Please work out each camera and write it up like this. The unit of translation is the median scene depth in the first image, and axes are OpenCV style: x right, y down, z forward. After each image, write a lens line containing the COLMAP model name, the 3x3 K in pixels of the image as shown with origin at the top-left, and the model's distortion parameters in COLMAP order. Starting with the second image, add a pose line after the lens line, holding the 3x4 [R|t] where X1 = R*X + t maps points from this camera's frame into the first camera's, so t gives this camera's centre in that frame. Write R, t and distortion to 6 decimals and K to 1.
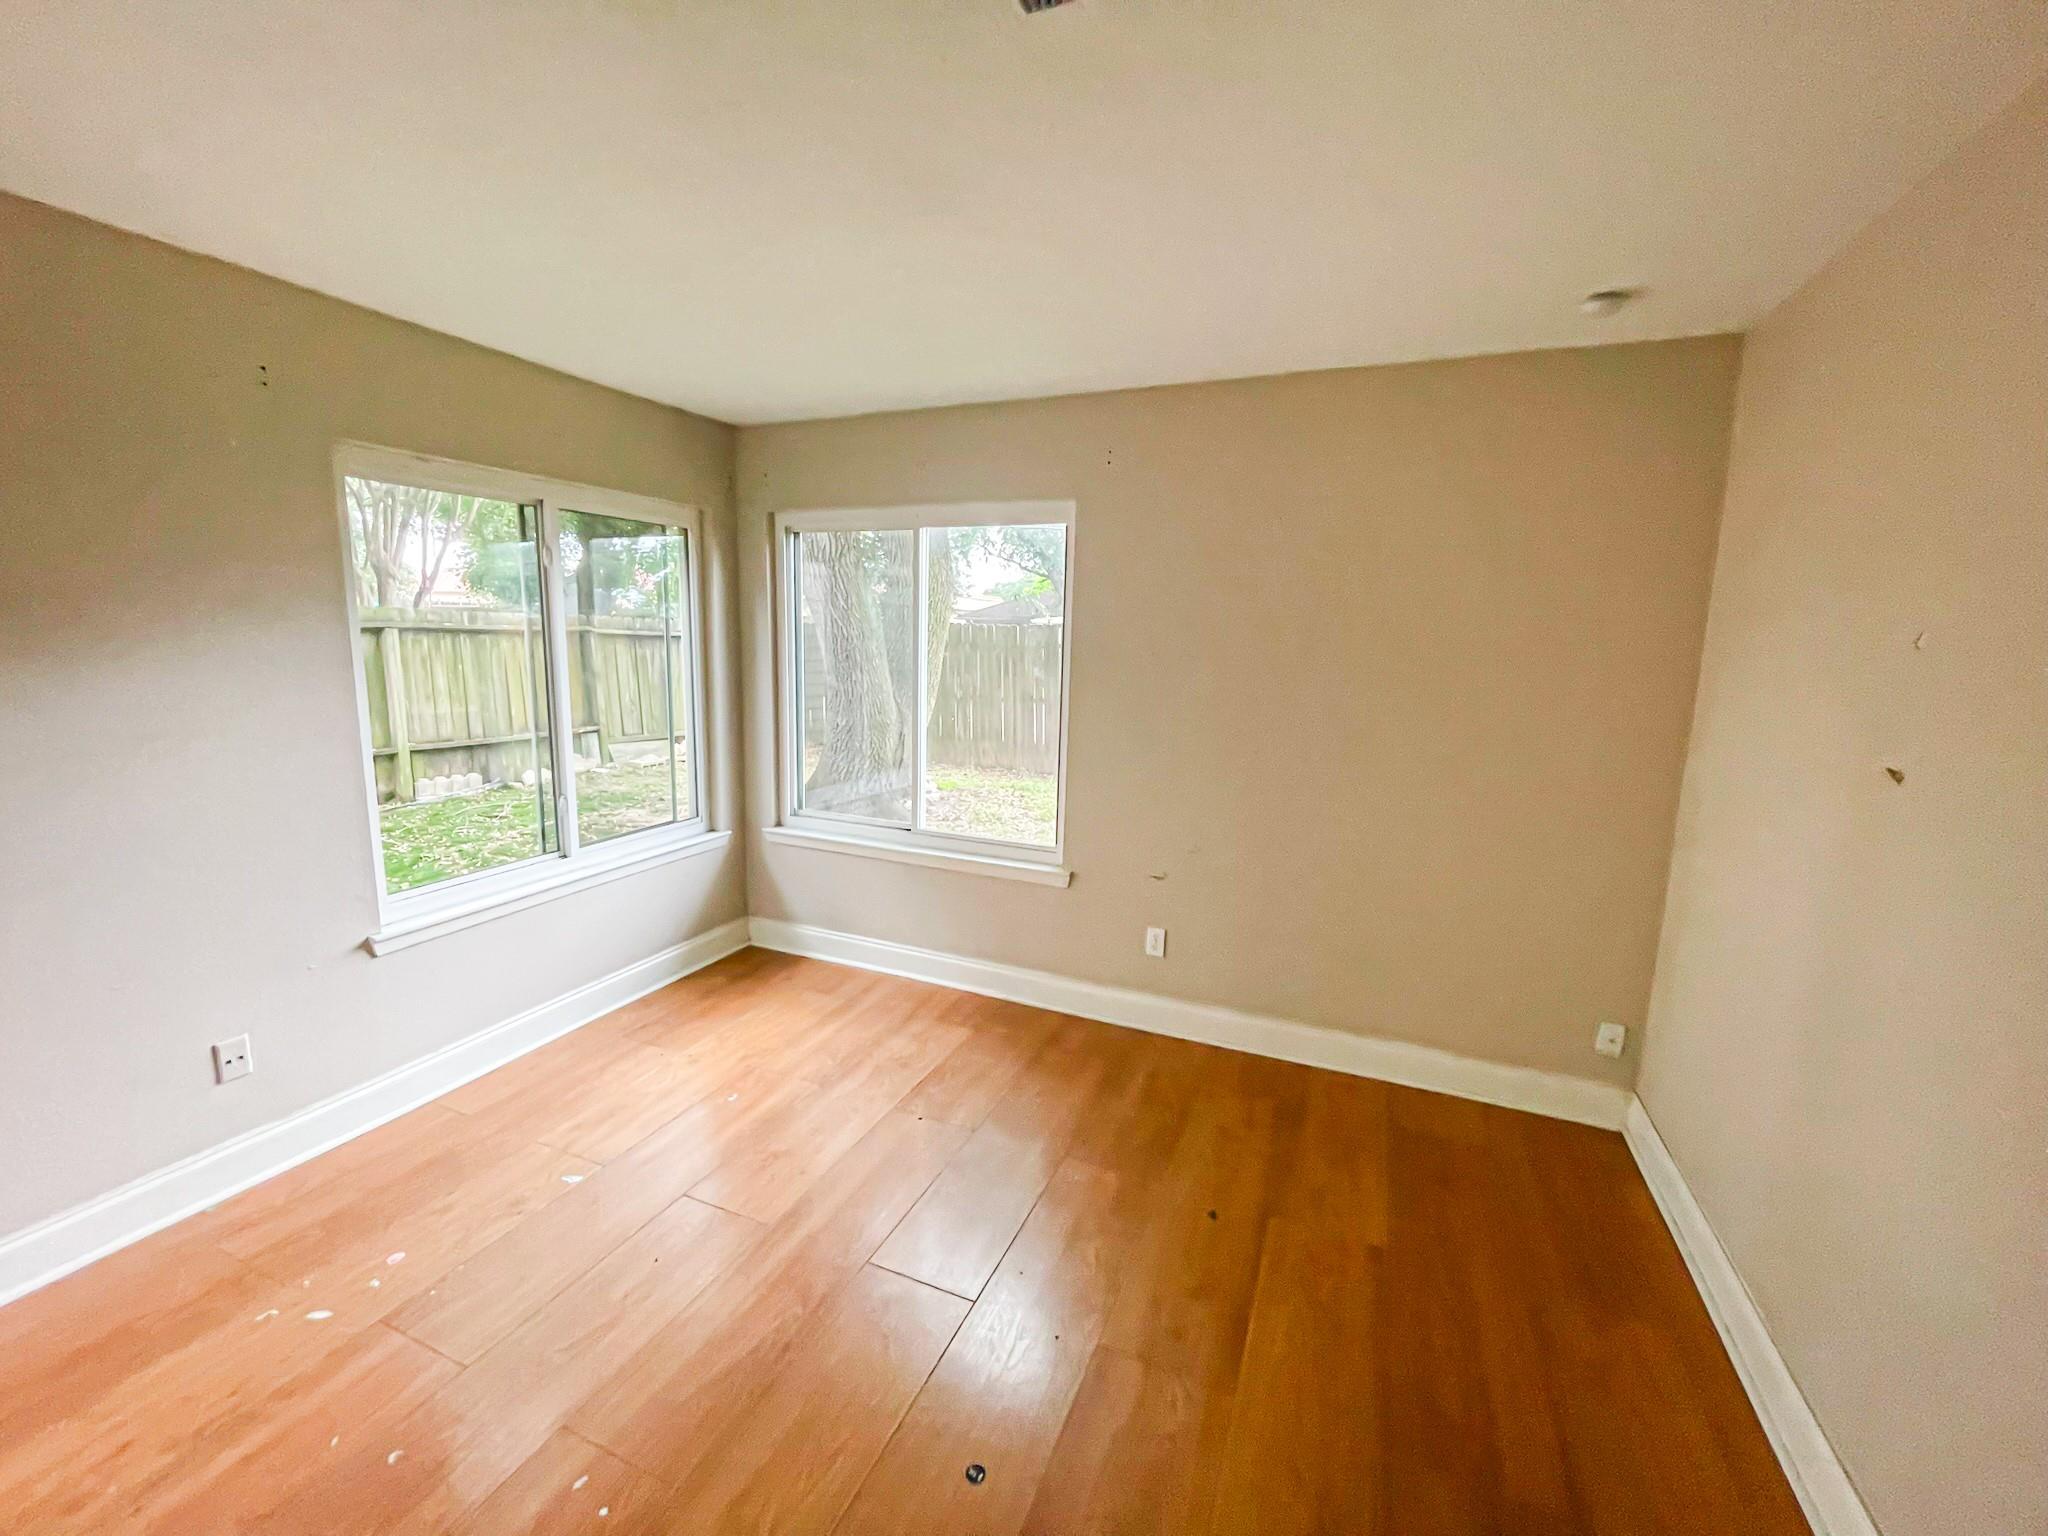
lens RADIAL K [[833.8, 0, 1024.0], [0, 833.8, 768.0], [0, 0, 1]] dist [0.012619, 0.000180]
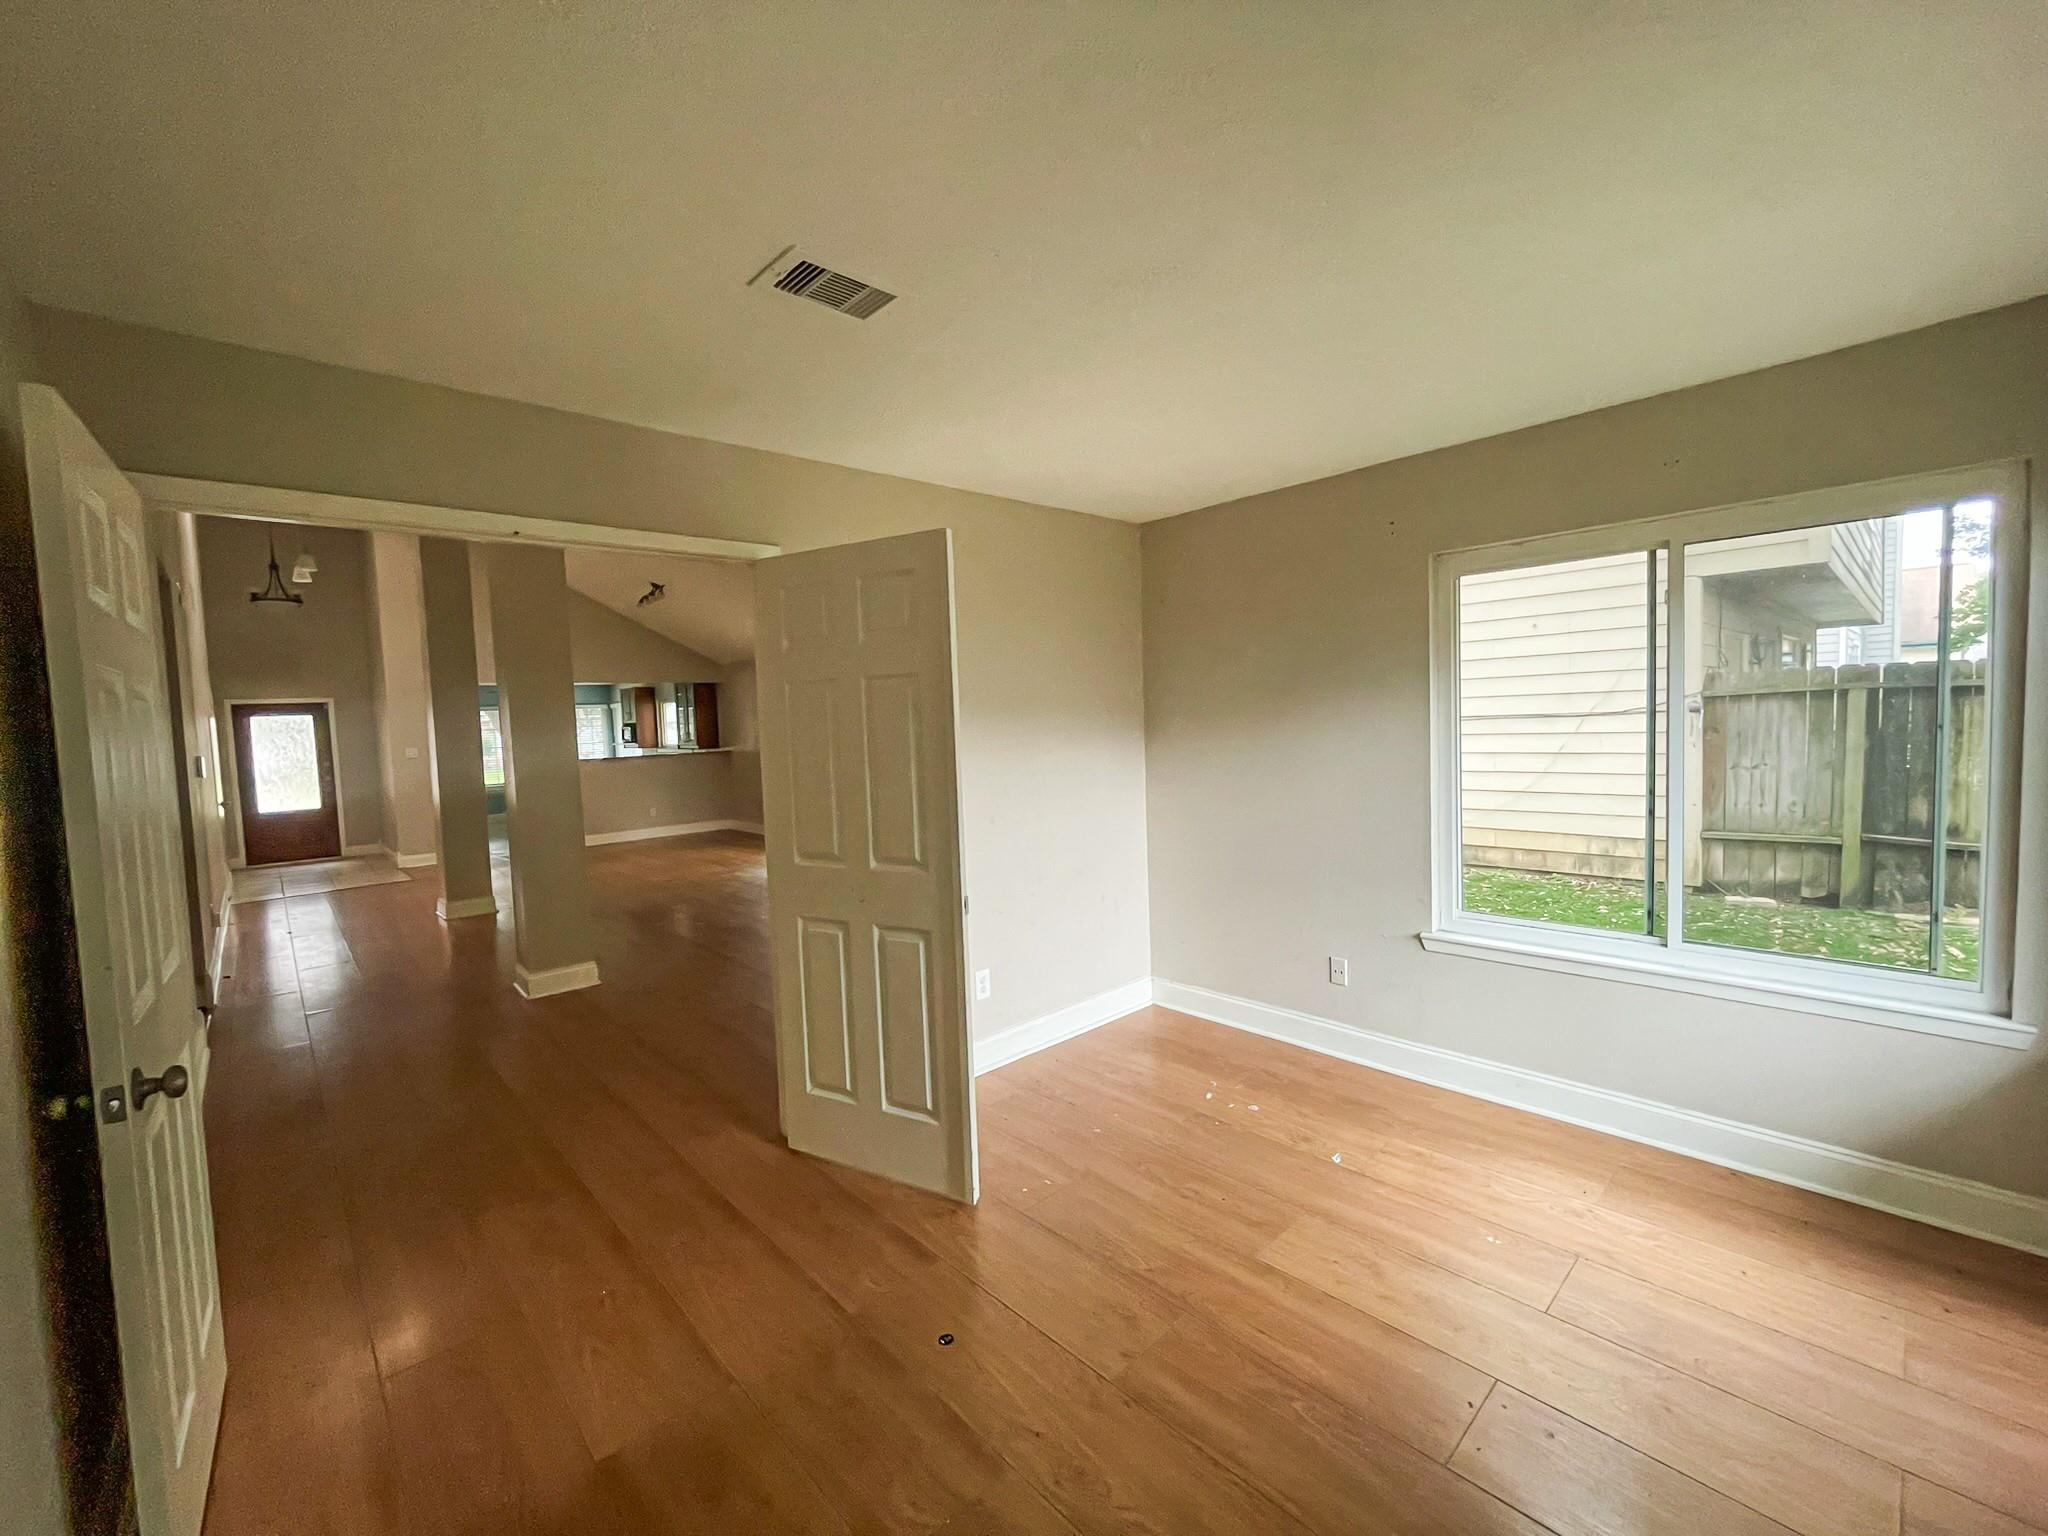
lens RADIAL K [[833.8, 0, 1024.0], [0, 833.8, 768.0], [0, 0, 1]] dist [0.012619, 0.000180]
pose [[-0.400535, 0.047864, -0.915030, 0.534111], [-0.118481, 0.987545, 0.103520, -0.092476], [0.908589, 0.149877, -0.389876, 0.766160]]
